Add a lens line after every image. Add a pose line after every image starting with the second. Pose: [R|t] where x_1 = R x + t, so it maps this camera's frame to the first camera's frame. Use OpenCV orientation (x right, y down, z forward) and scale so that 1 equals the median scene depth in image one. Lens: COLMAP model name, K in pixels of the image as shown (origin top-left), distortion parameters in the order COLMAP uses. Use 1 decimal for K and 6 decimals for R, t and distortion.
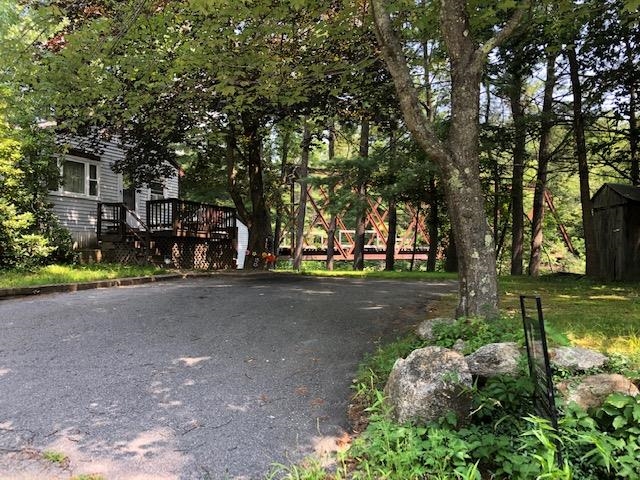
lens RADIAL K [[514.7, 0, 321.0], [0, 514.7, 240.4], [0, 0, 1]] dist [0.012893, -0.030931]
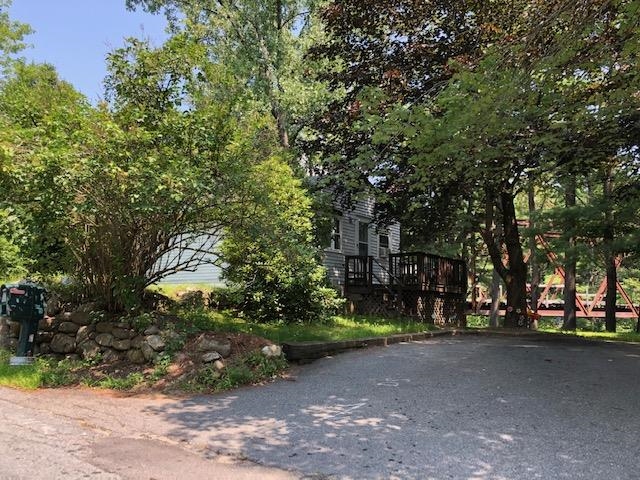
lens RADIAL K [[514.7, 0, 318.7], [0, 514.7, 237.5], [0, 0, 1]] dist [0.012893, -0.030931]
pose [[0.965642, -0.006877, -0.259785, -0.205778], [-0.020148, 0.994660, -0.101222, -0.003946], [0.259094, 0.102979, 0.960347, -0.012140]]
